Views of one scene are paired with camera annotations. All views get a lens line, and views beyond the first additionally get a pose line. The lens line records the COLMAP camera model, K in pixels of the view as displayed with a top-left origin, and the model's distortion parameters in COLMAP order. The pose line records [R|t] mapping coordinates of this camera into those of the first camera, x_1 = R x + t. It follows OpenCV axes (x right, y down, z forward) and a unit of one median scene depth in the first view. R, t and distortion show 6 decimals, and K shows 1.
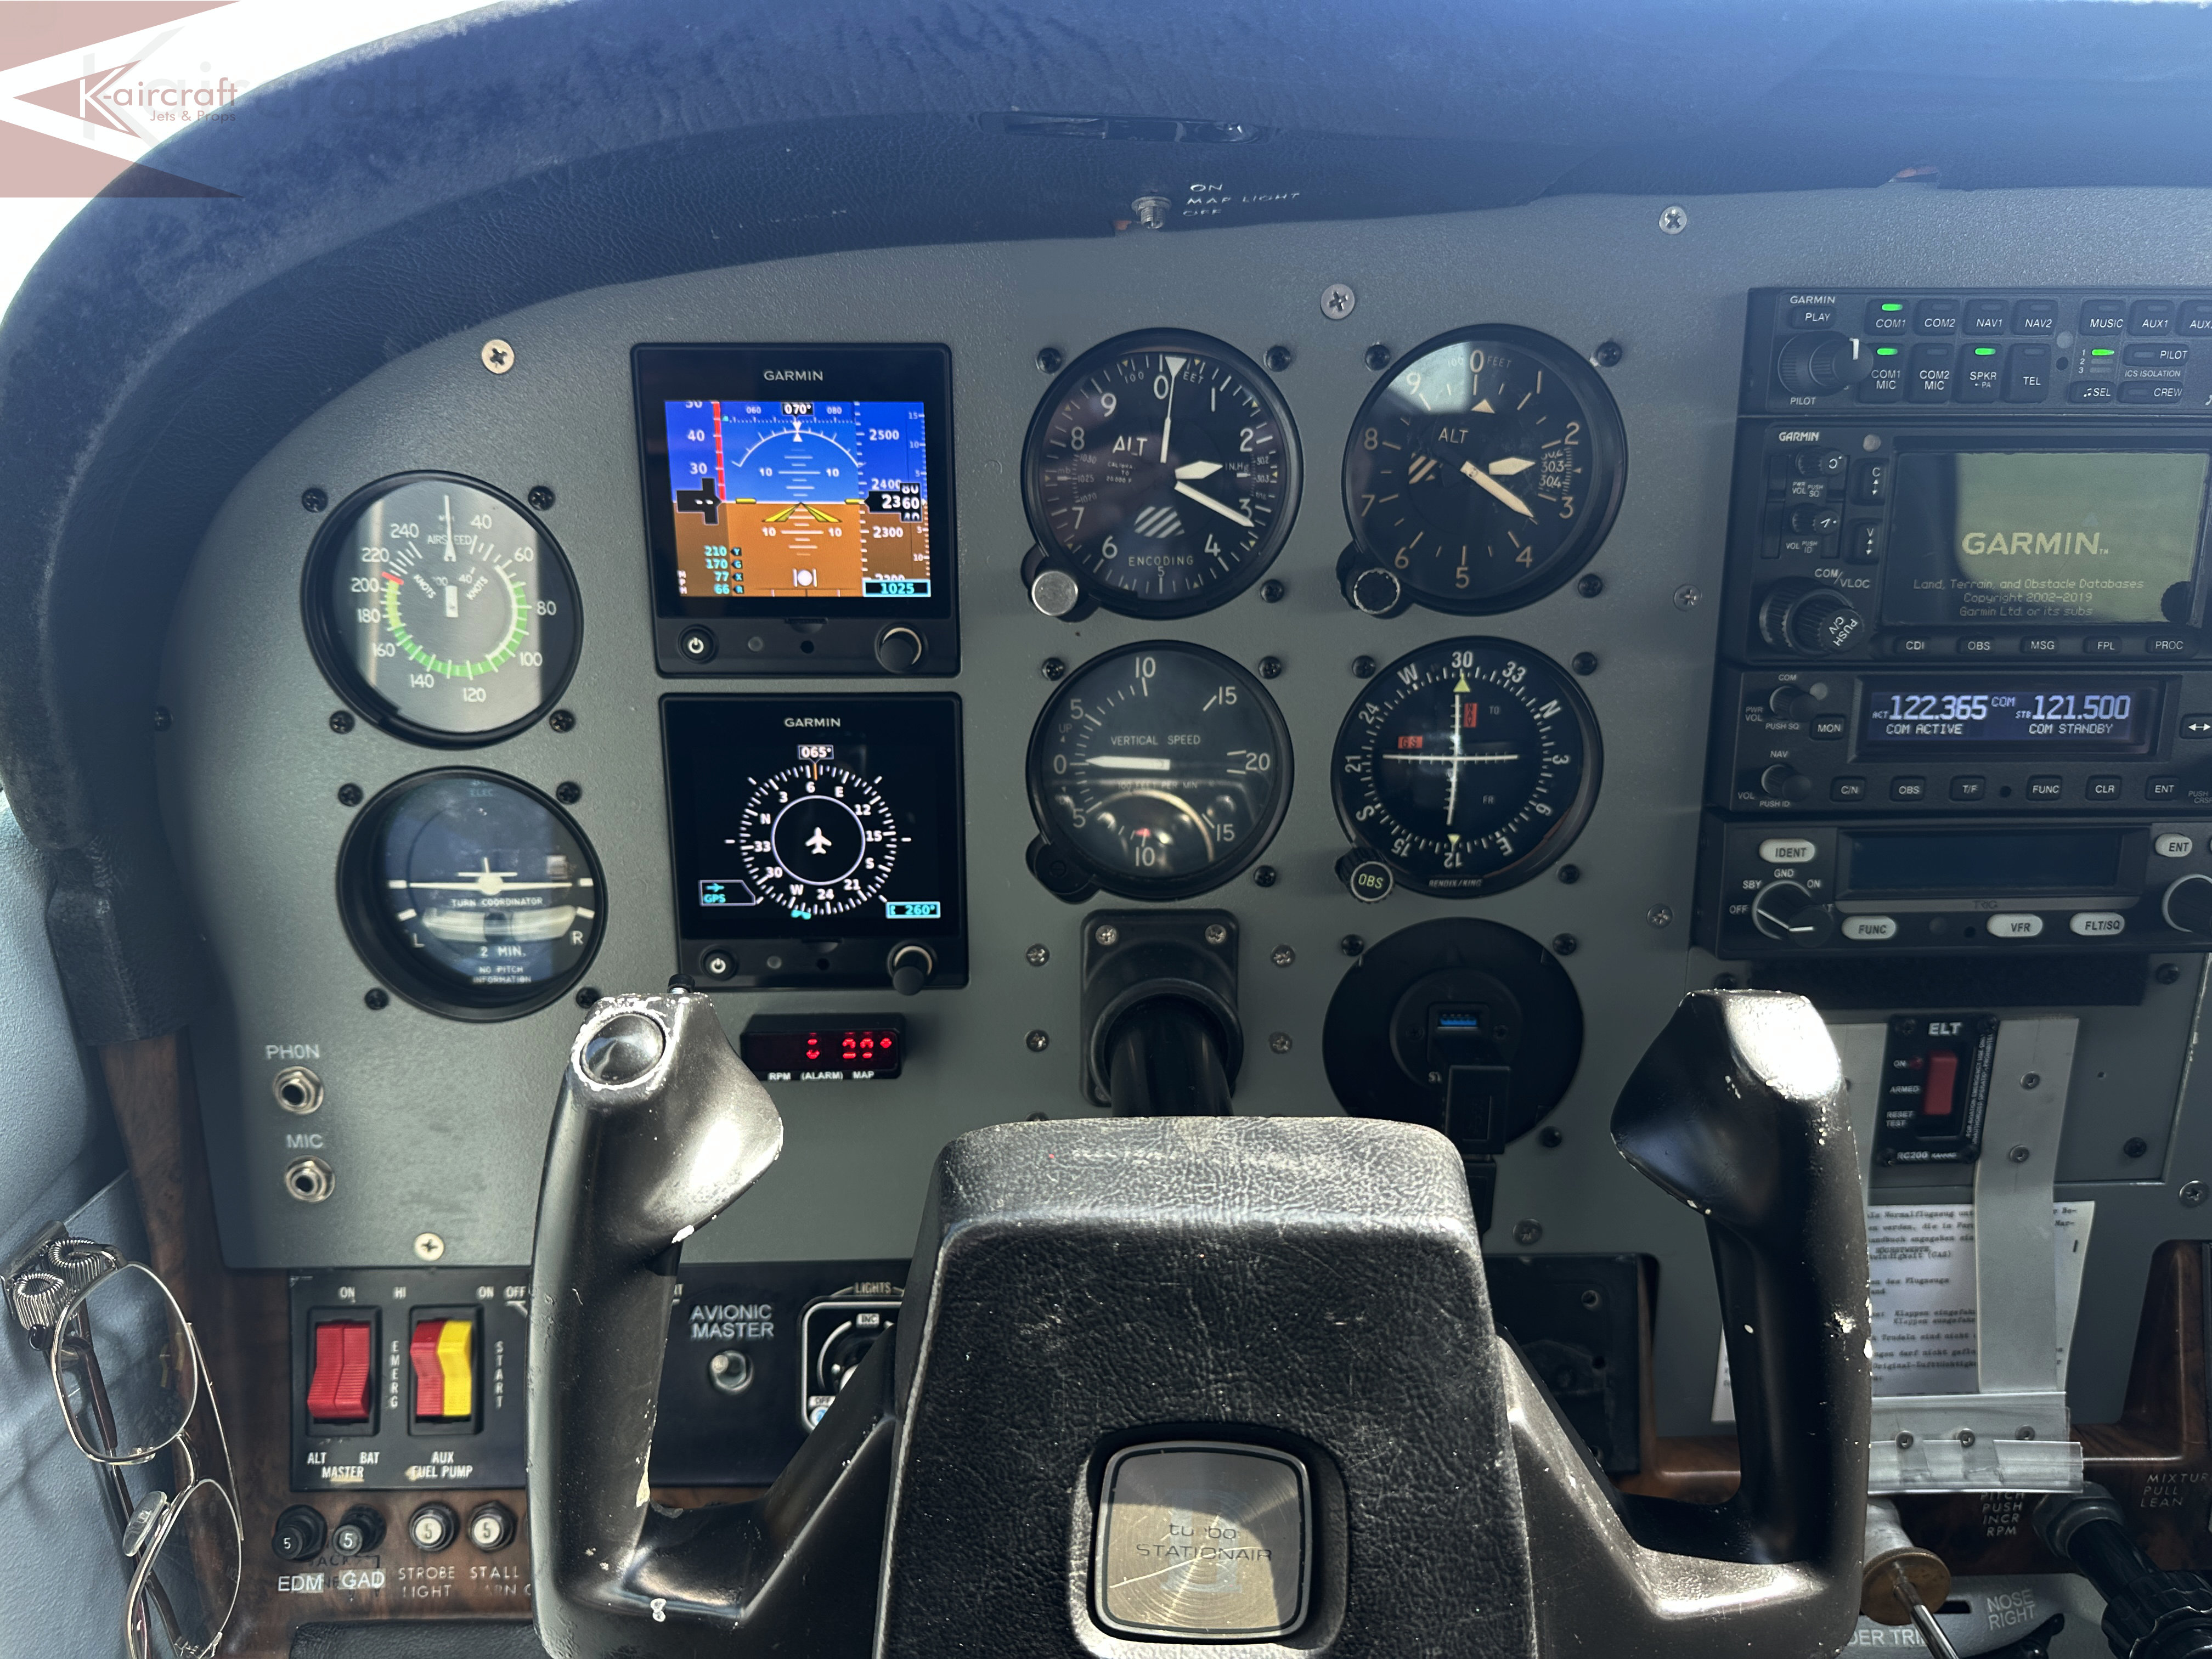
lens RADIAL K [[1578.6, 0, 1077.8], [0, 1578.6, 828.5], [0, 0, 1]] dist [0.025784, -0.049669]
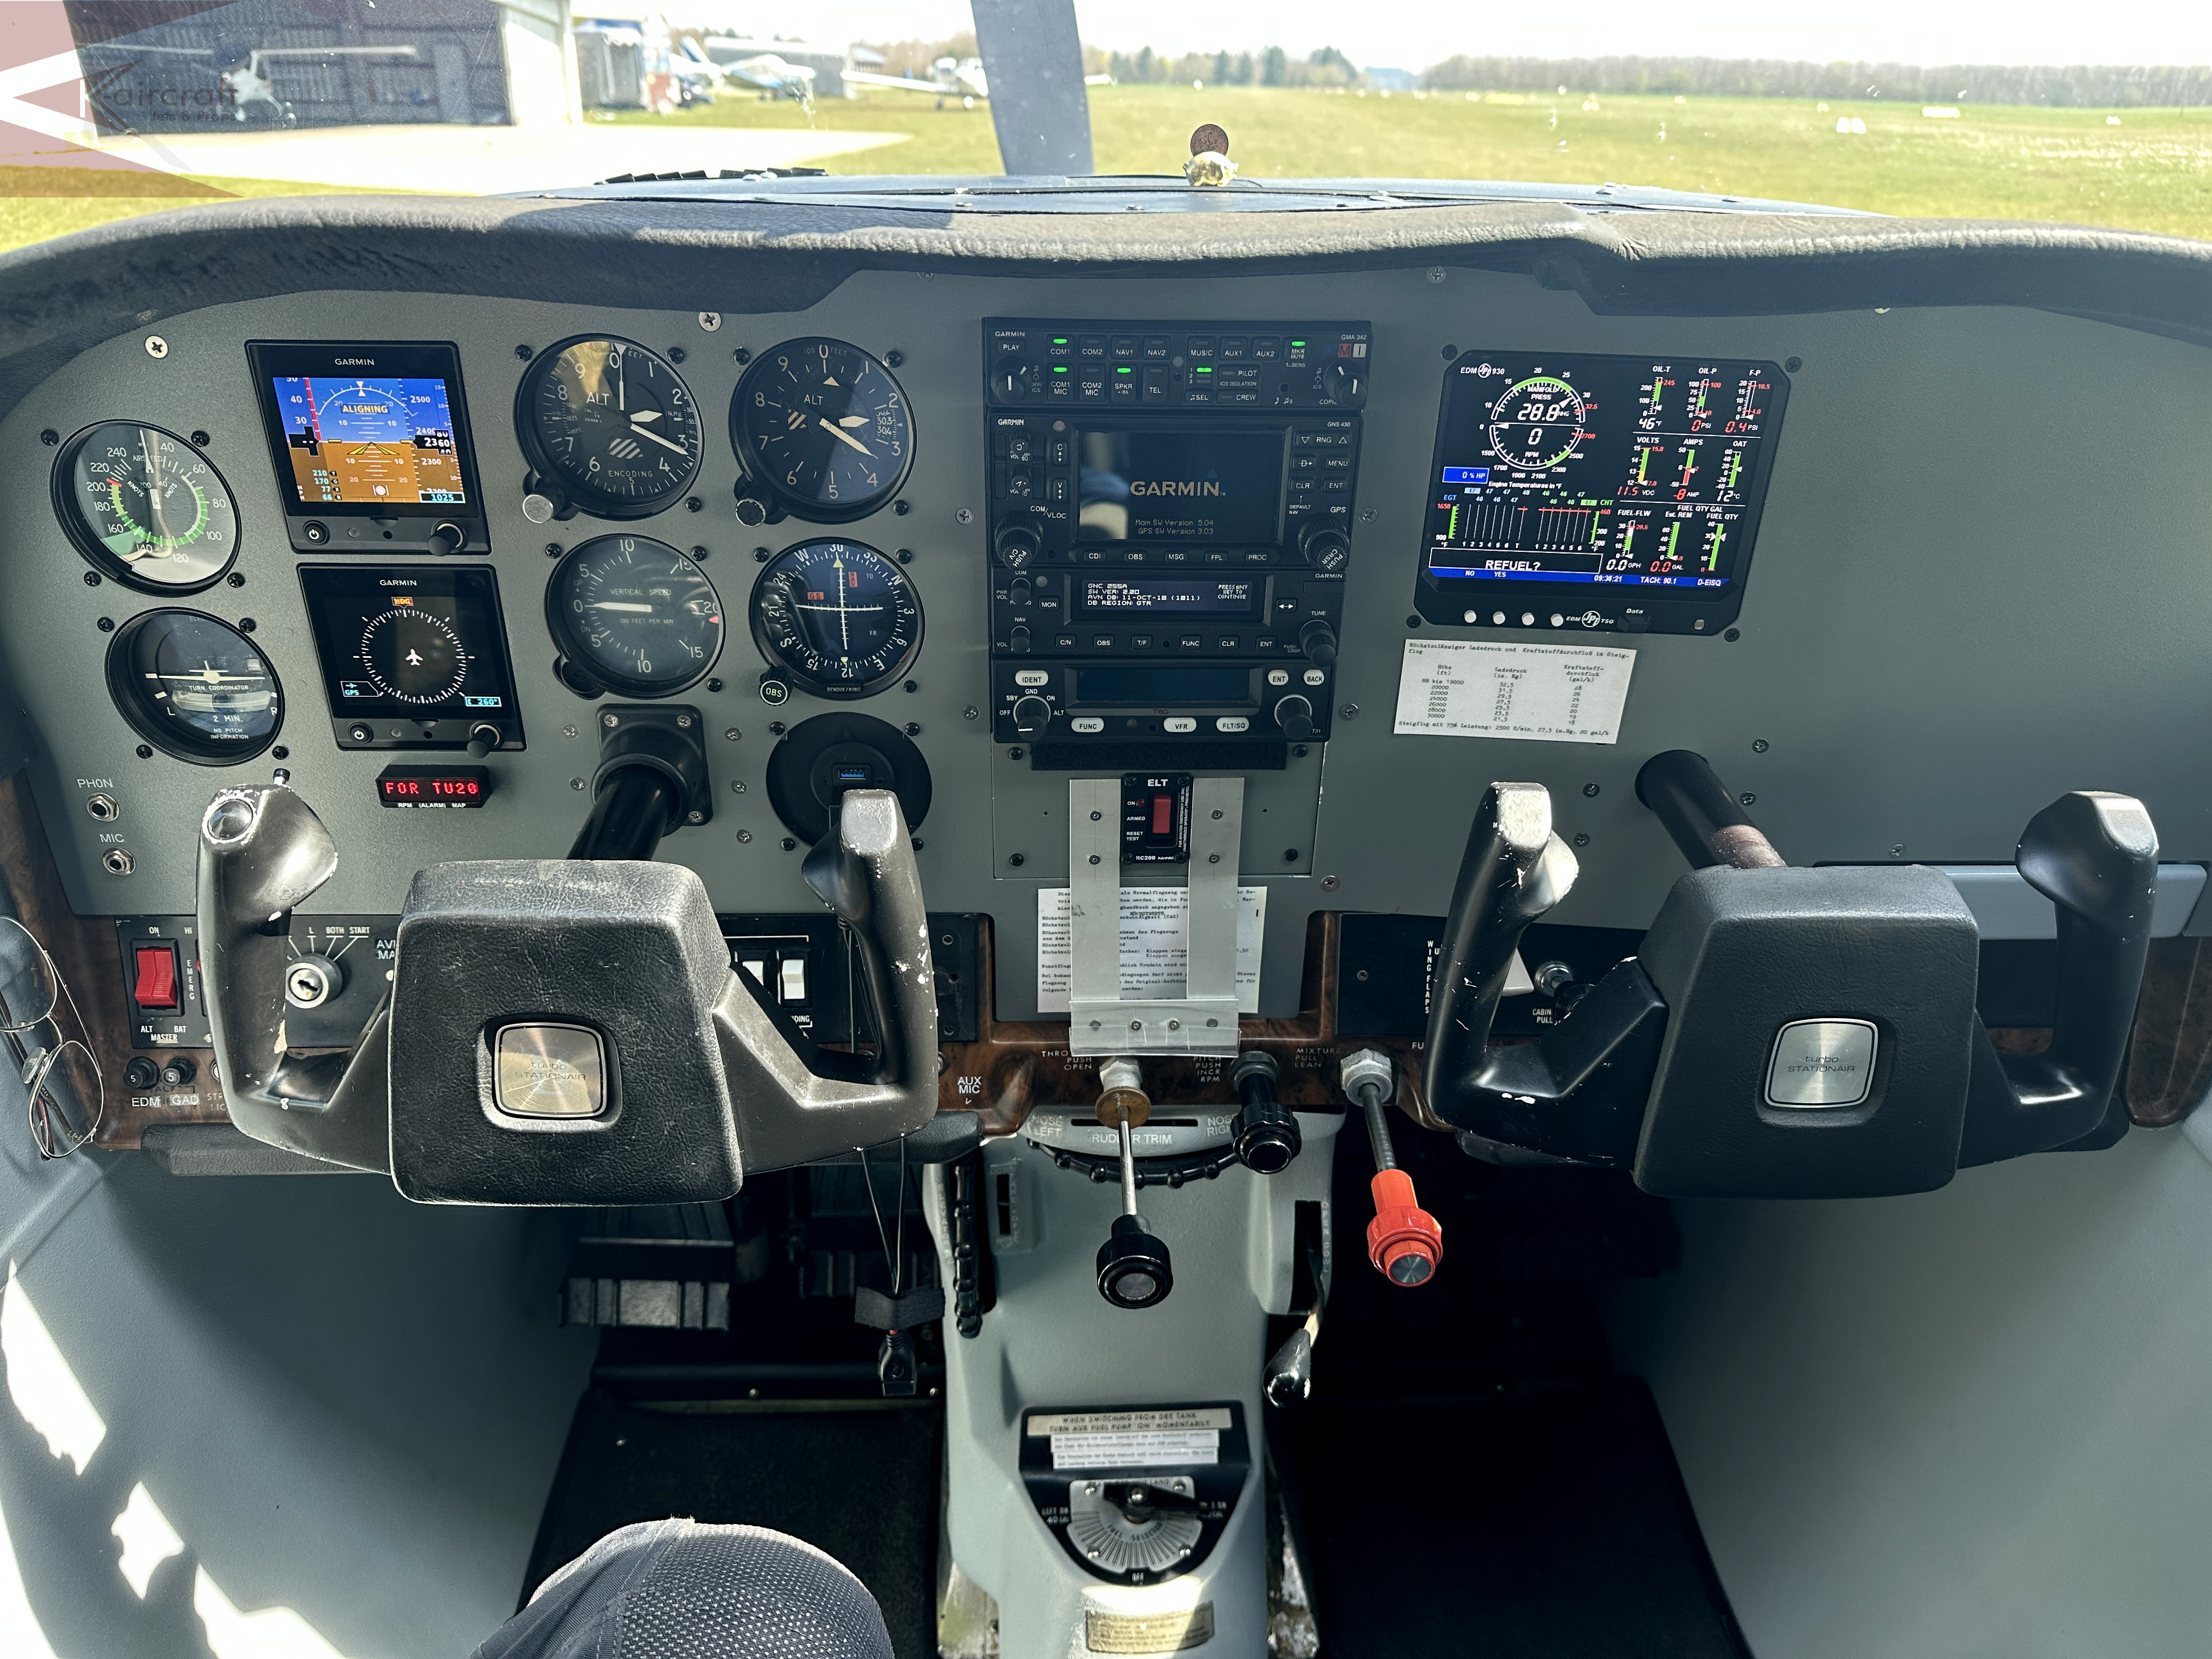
lens RADIAL K [[1553.4, 0, 1081.7], [0, 1553.4, 830.6], [0, 0, 1]] dist [0.083882, -0.118134]
pose [[0.999761, 0.011655, 0.018499, 0.468564], [-0.015819, 0.969652, 0.243975, -0.218001], [-0.015094, -0.244210, 0.969605, -0.555123]]
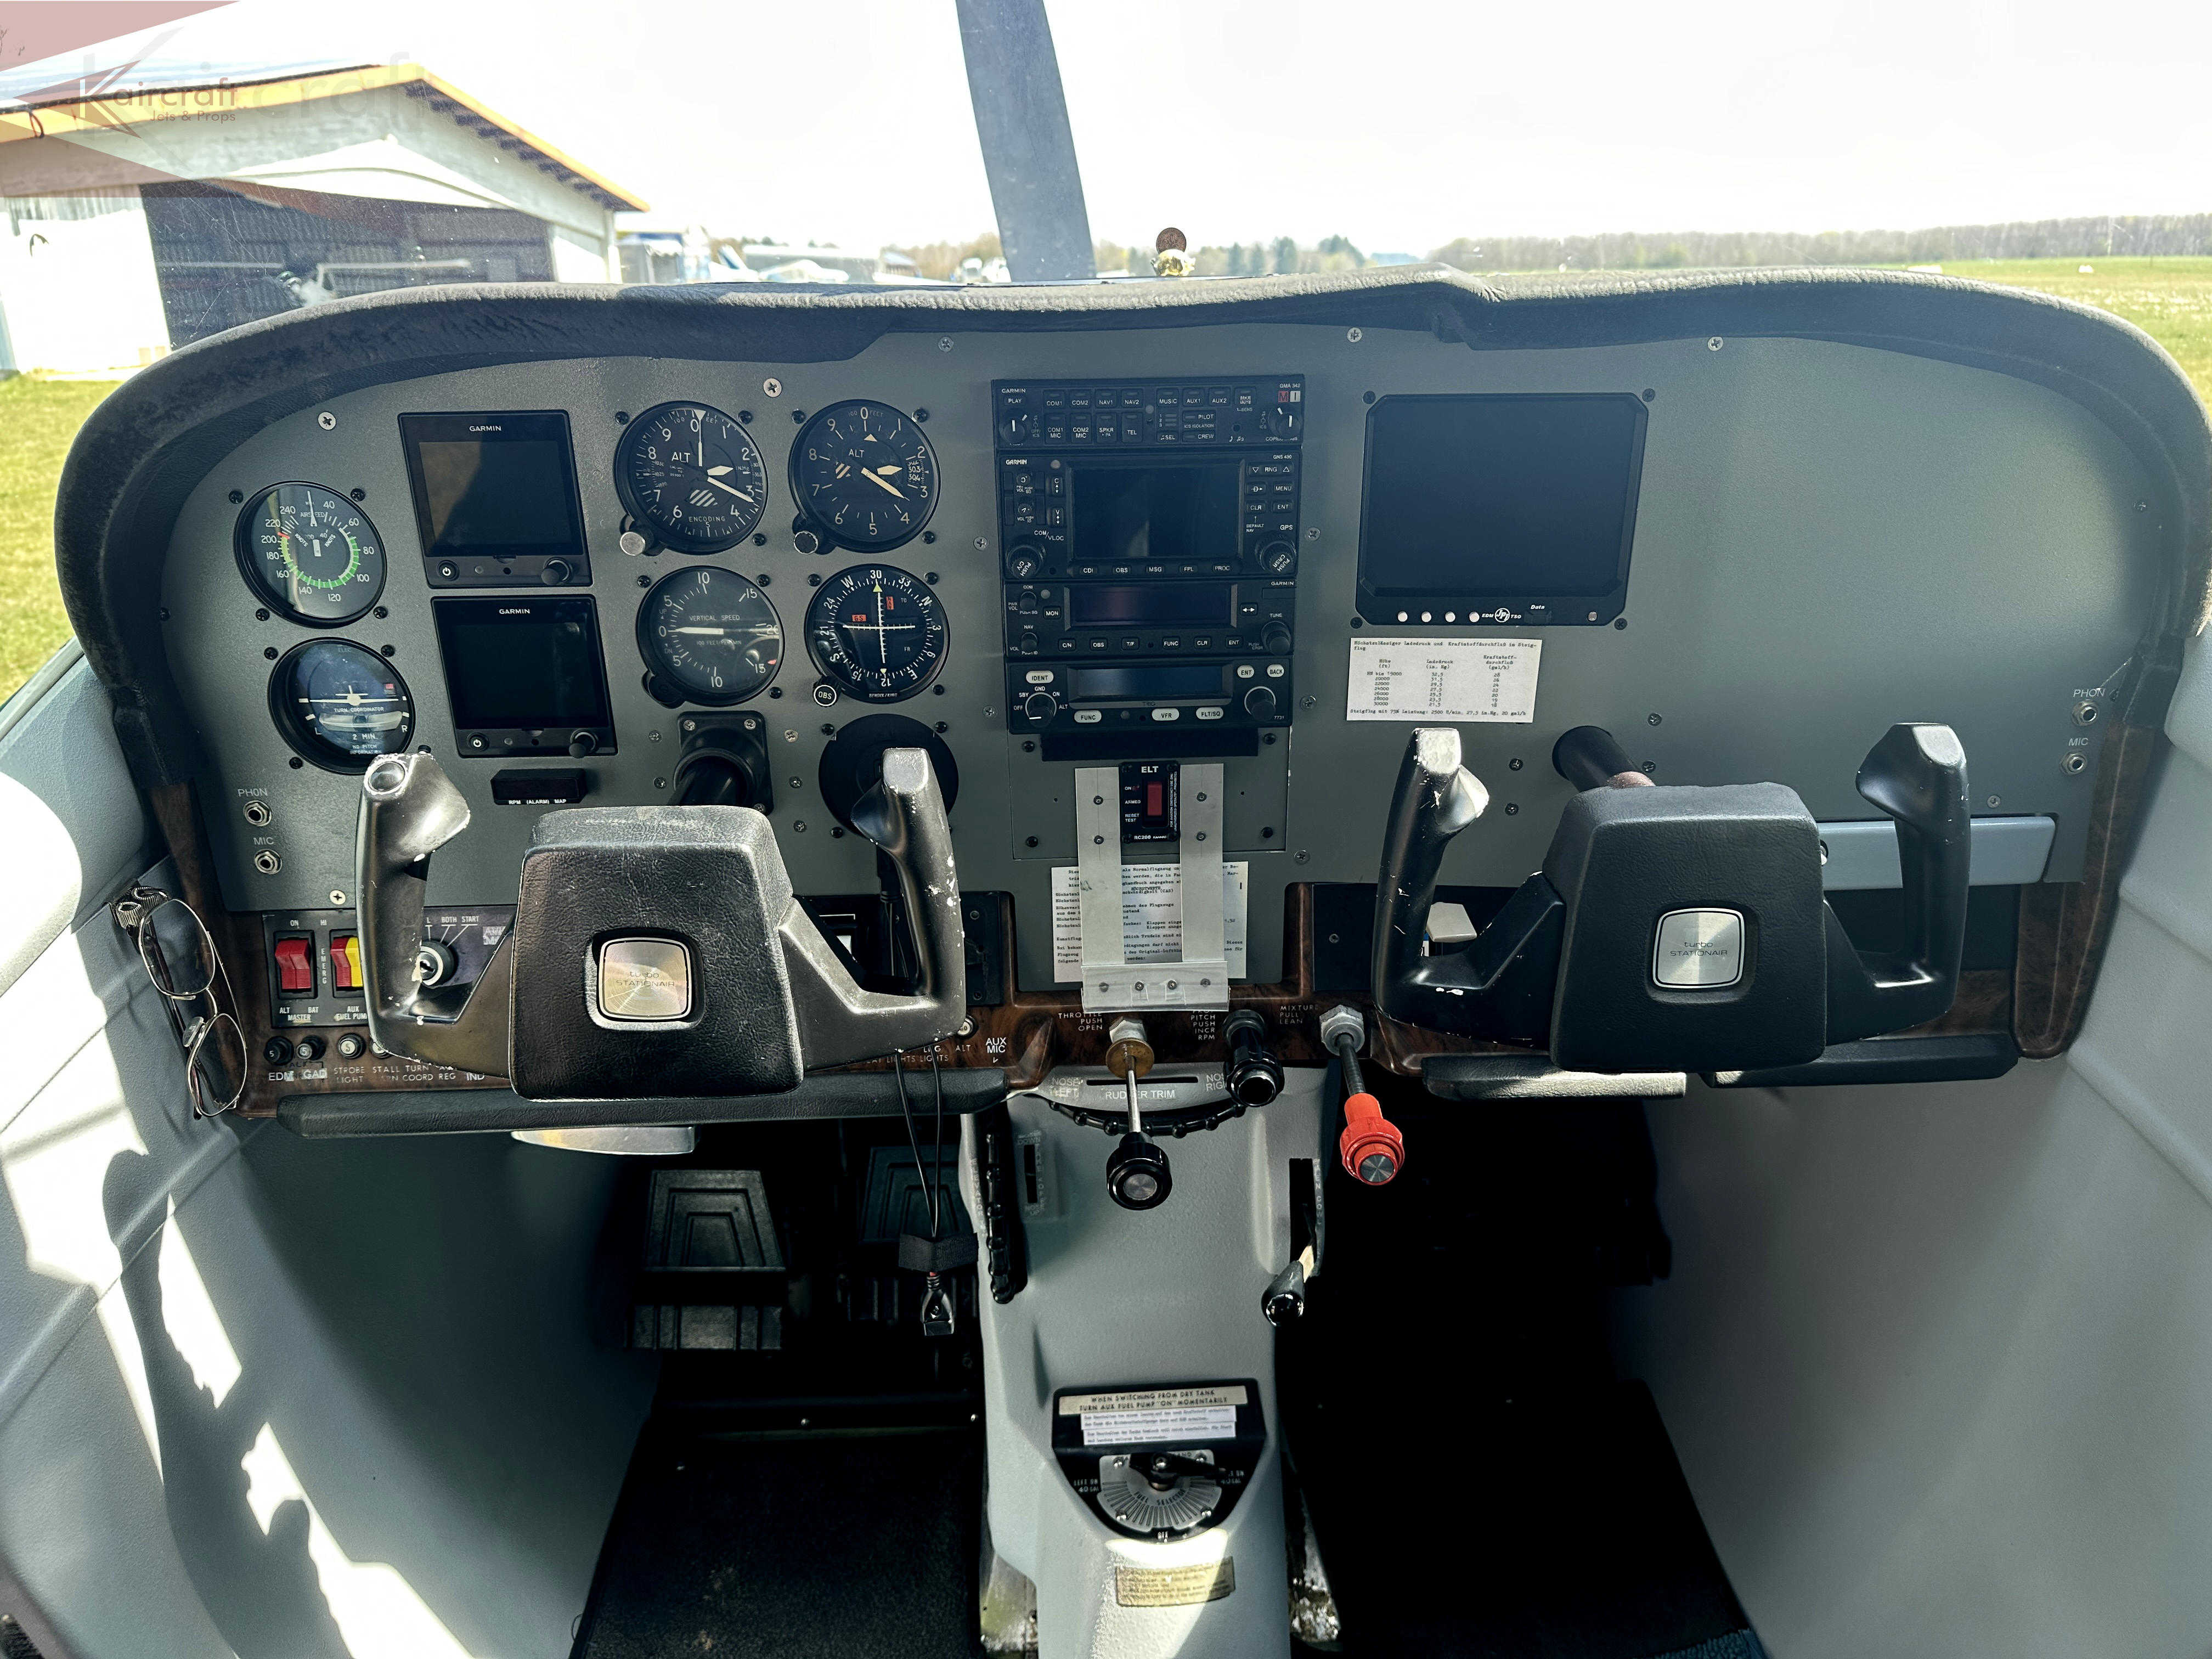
lens RADIAL K [[1550.8, 0, 1106.0], [0, 1550.8, 829.5], [0, 0, 1]] dist [0.094719, -0.131507]
pose [[0.999855, -0.013729, 0.010049, 0.503780], [0.012207, 0.990301, 0.138400, -0.061663], [-0.011852, -0.138258, 0.990325, -0.879834]]
